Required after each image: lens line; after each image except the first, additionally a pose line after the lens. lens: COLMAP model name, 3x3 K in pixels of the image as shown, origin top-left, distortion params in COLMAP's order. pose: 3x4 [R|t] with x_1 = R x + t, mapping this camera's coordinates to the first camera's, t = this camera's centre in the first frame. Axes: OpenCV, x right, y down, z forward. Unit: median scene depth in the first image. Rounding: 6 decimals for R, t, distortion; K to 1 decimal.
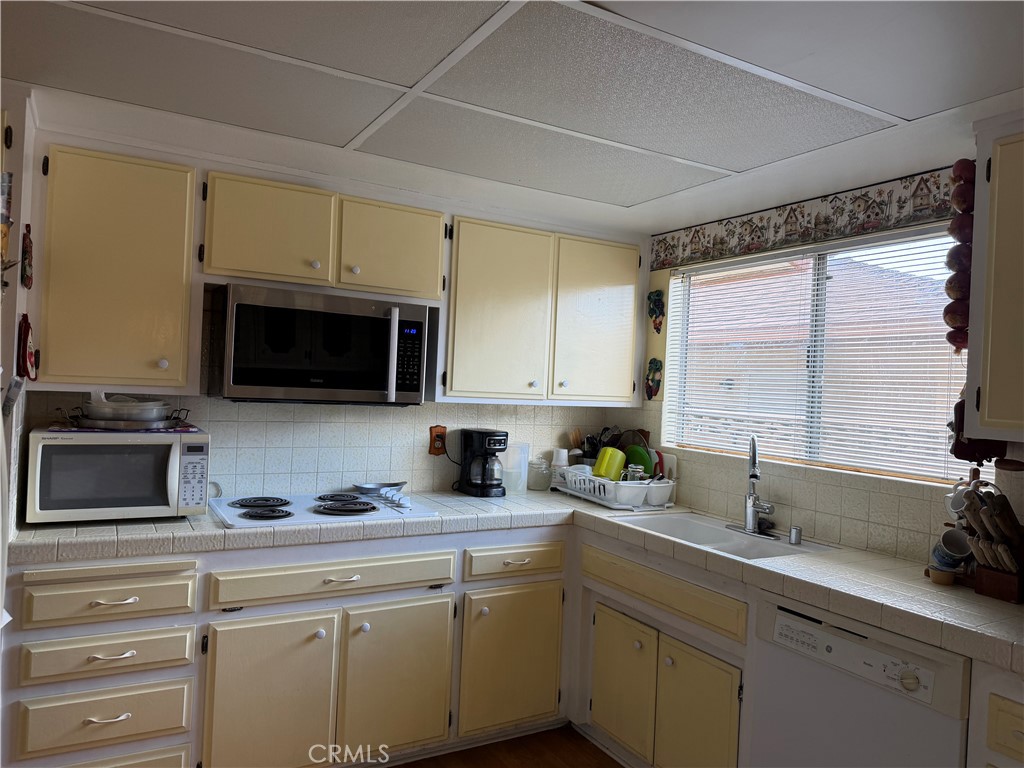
lens RADIAL K [[753.5, 0, 508.1], [0, 753.5, 380.3], [0, 0, 1]] dist [0.122306, -0.158916]
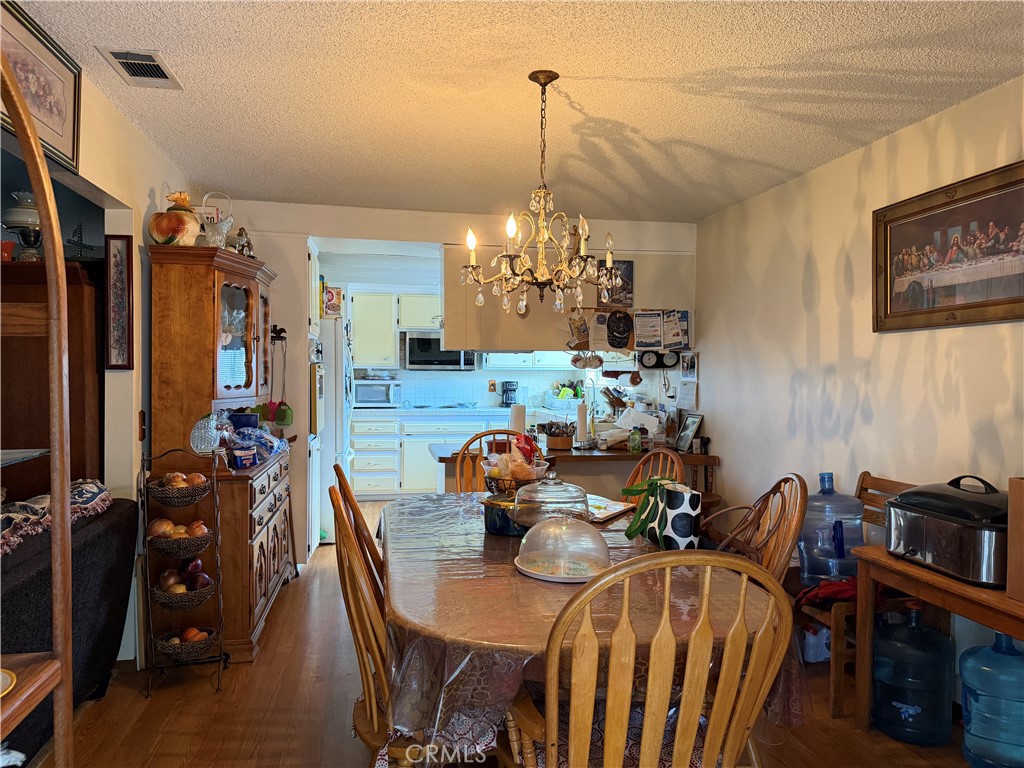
lens RADIAL K [[753.5, 0, 508.1], [0, 753.5, 380.3], [0, 0, 1]] dist [0.122306, -0.158916]
pose [[0.941611, -0.035368, -0.334840, 0.929960], [0.036289, 0.999335, -0.003509, 0.085504], [0.334741, -0.008847, 0.942269, -1.552127]]
